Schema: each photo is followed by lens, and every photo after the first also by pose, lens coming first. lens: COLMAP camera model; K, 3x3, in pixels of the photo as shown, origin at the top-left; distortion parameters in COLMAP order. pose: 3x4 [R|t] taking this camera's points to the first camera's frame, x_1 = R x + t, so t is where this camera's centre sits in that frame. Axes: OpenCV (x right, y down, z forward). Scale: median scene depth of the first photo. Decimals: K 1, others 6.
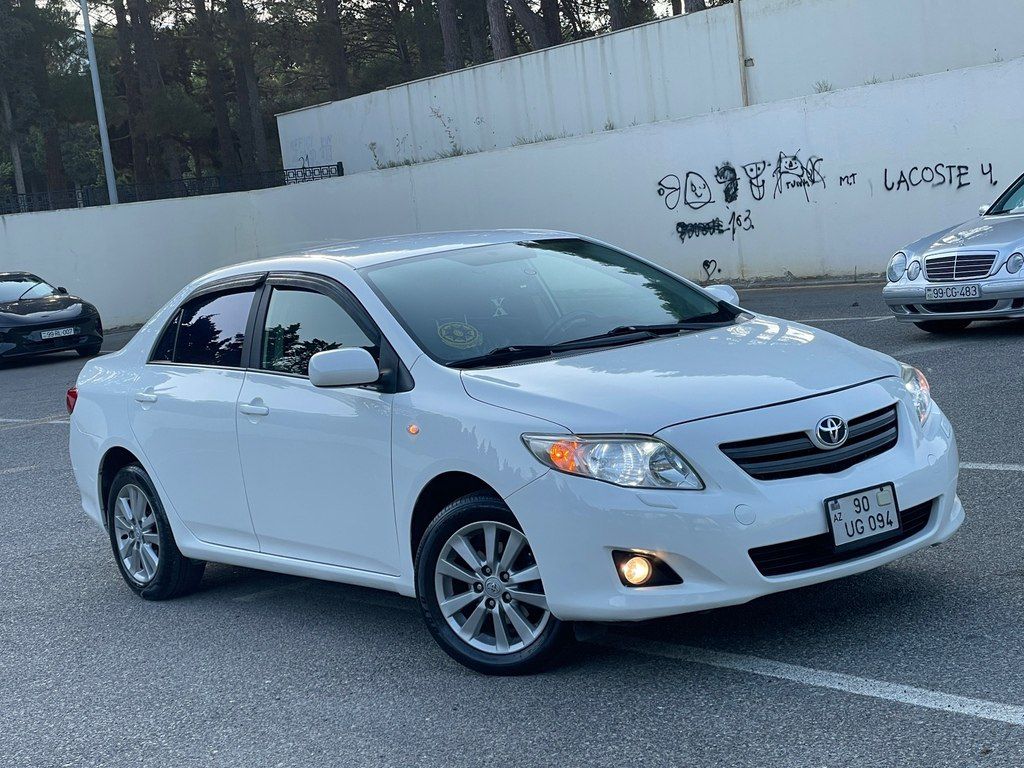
lens RADIAL K [[1750.9, 0, 449.0], [0, 1750.9, 382.1], [0, 0, 1]] dist [0.101491, 0.000000]
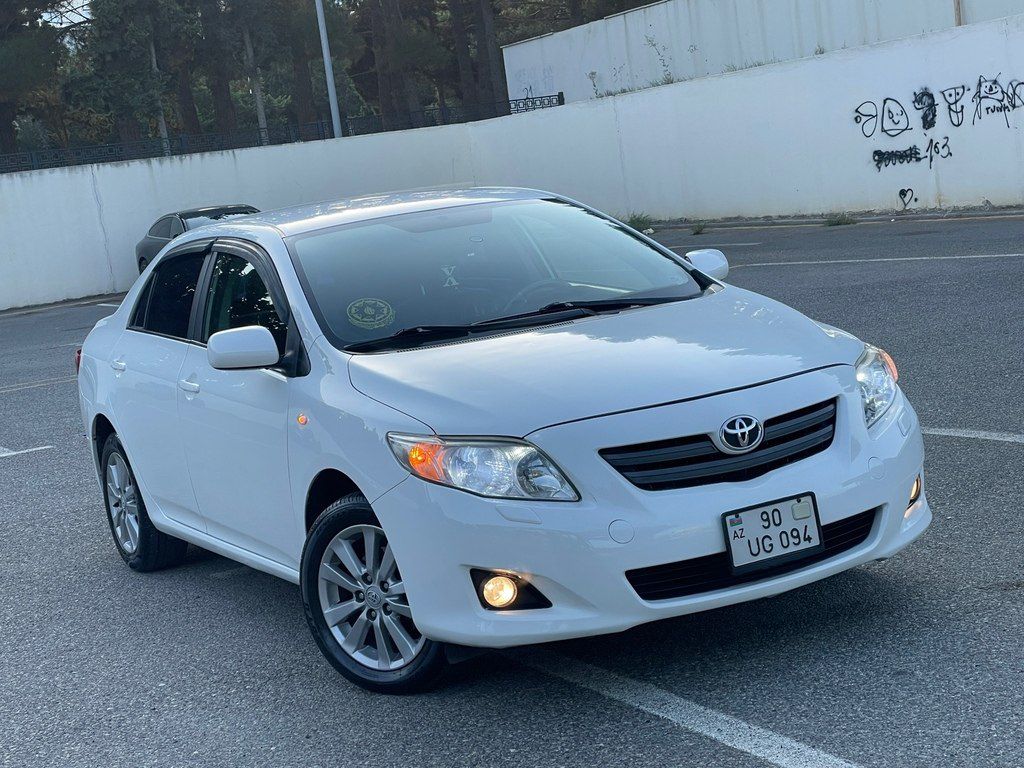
lens RADIAL K [[1662.1, 0, 476.5], [0, 1662.1, 390.6], [0, 0, 1]] dist [0.134549, 0.000000]
pose [[0.990996, 0.009074, -0.133581, 0.187773], [-0.001870, 0.998541, 0.053963, -0.035488], [0.133876, -0.053228, 0.989568, 0.158483]]
